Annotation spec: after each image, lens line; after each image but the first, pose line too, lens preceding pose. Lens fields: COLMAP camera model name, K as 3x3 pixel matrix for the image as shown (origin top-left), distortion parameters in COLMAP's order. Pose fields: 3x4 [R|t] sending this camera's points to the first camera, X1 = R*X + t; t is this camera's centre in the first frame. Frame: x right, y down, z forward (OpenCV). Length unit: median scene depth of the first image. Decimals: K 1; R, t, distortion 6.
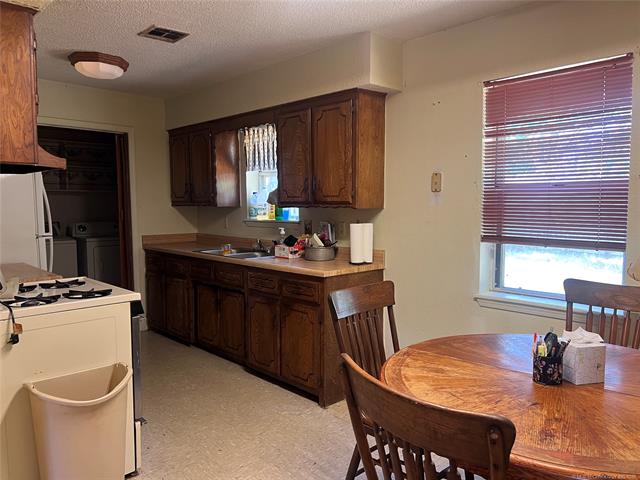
lens RADIAL K [[476.8, 0, 319.3], [0, 476.8, 239.2], [0, 0, 1]] dist [0.043866, -0.065032]
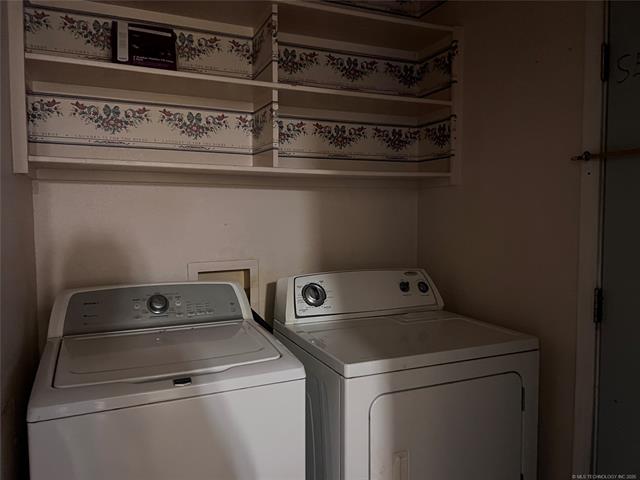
lens RADIAL K [[476.8, 0, 319.1], [0, 476.8, 239.2], [0, 0, 1]] dist [0.043866, -0.065032]
pose [[0.936418, 0.024855, -0.350006, -0.385187], [-0.030114, 0.999500, -0.009591, -0.055607], [0.349592, 0.019521, 0.936699, 0.715559]]
